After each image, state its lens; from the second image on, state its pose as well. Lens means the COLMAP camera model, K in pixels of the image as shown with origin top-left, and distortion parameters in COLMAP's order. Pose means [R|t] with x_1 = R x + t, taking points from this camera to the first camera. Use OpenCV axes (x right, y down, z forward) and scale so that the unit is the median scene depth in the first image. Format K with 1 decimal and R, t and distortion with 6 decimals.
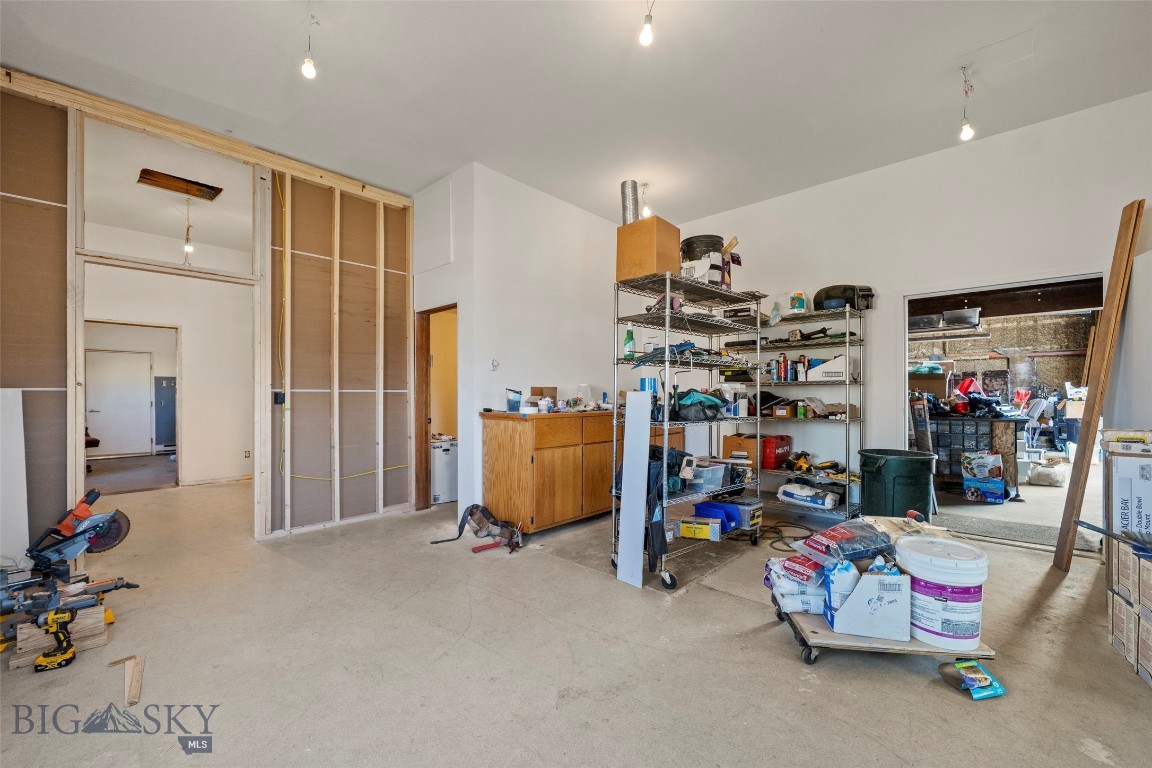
lens RADIAL K [[465.9, 0, 572.0], [0, 465.9, 391.3], [0, 0, 1]] dist [-0.001417, 0.000134]
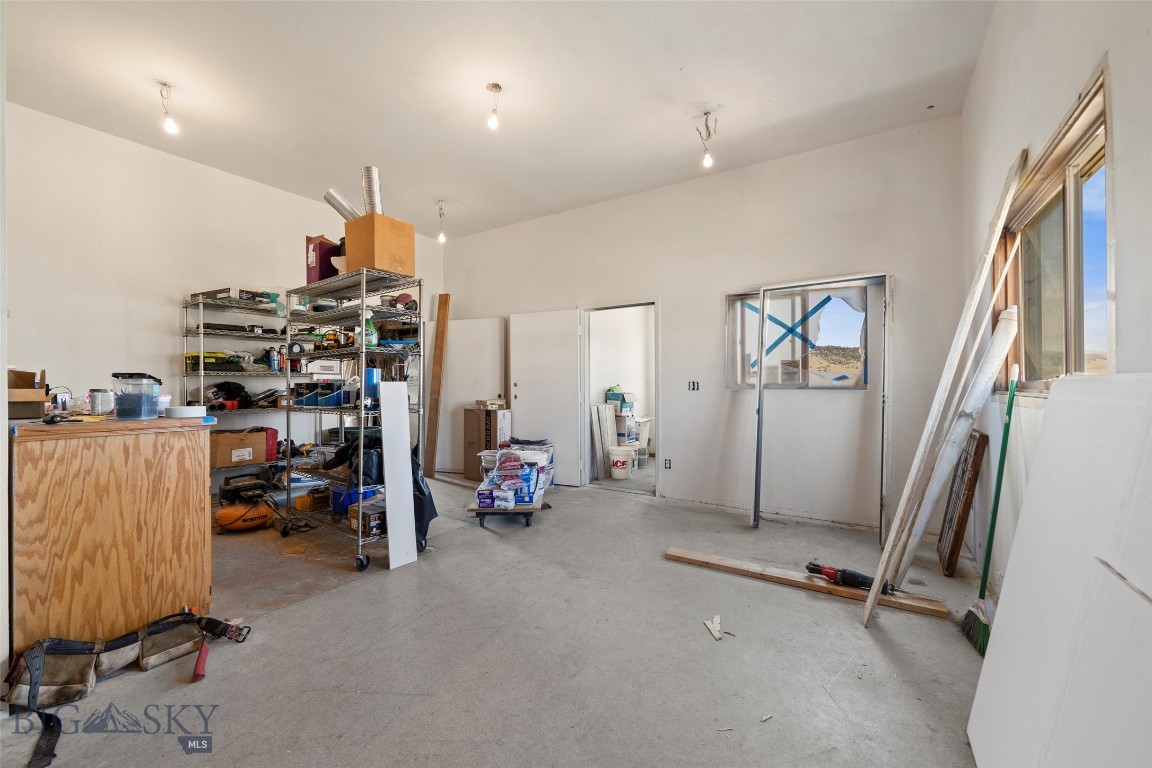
lens RADIAL K [[465.9, 0, 576.7], [0, 465.9, 375.4], [0, 0, 1]] dist [-0.001417, 0.000134]
pose [[-0.179054, 0.023330, 0.983563, -0.944059], [0.001374, 0.999724, -0.023463, 0.013884], [-0.983838, -0.002850, -0.179037, 0.777675]]
